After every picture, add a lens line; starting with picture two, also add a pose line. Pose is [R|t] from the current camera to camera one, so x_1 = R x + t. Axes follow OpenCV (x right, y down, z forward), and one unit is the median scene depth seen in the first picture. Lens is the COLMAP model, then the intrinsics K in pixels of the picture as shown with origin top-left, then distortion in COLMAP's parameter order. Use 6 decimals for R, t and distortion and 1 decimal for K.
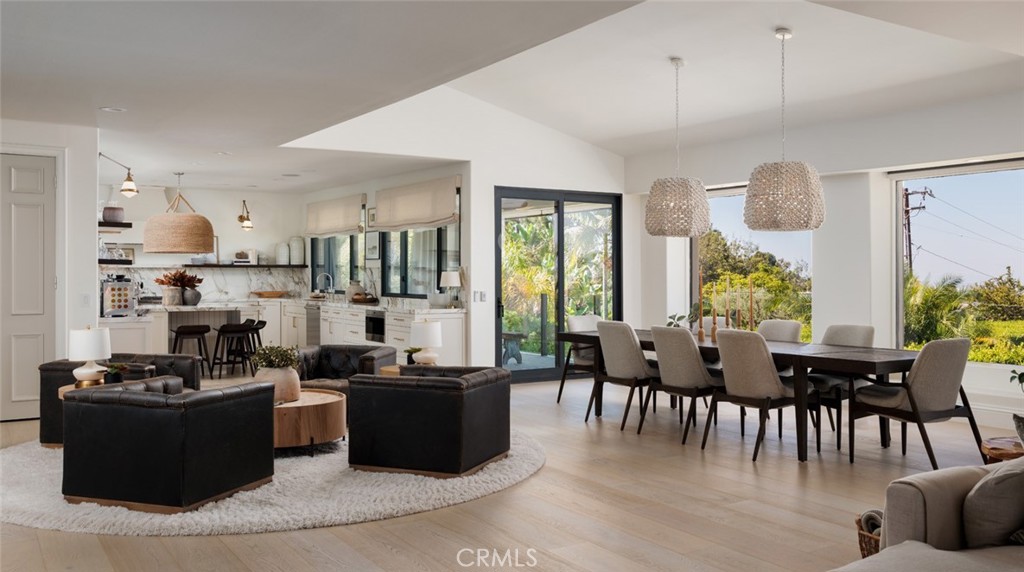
lens RADIAL K [[890.5, 0, 512.7], [0, 890.5, 283.3], [0, 0, 1]] dist [0.000054, 0.000299]
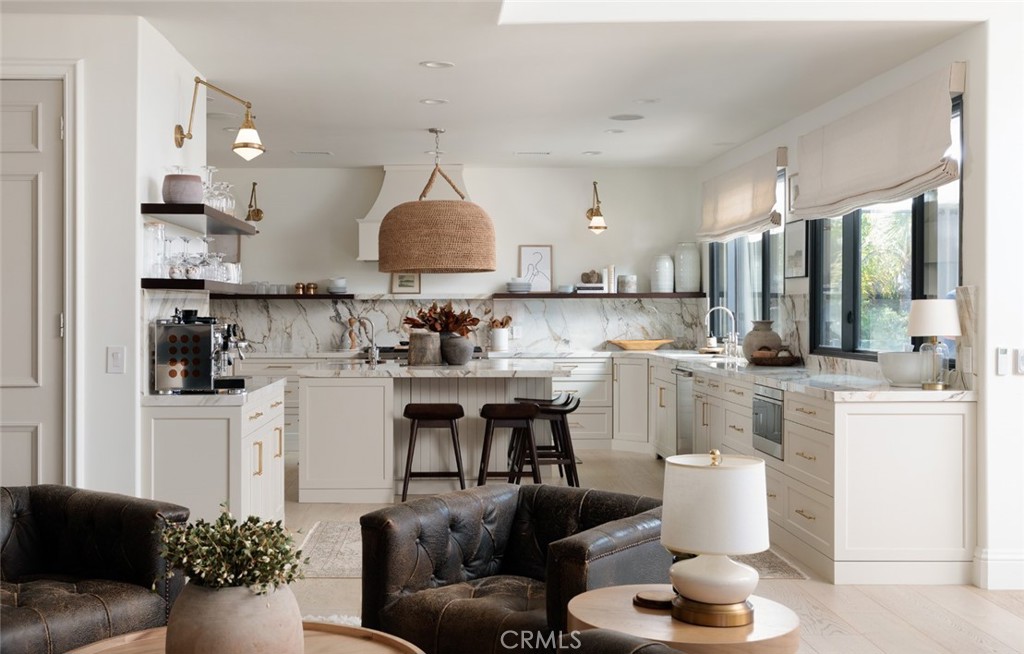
lens RADIAL K [[1094.2, 0, 513.6], [0, 1094.2, 328.0], [0, 0, 1]] dist [-0.007326, 0.000000]
pose [[0.858164, 0.004503, -0.513357, 0.020240], [-0.001749, 0.999981, 0.005848, -0.002536], [0.513373, -0.004120, 0.858155, 0.408833]]
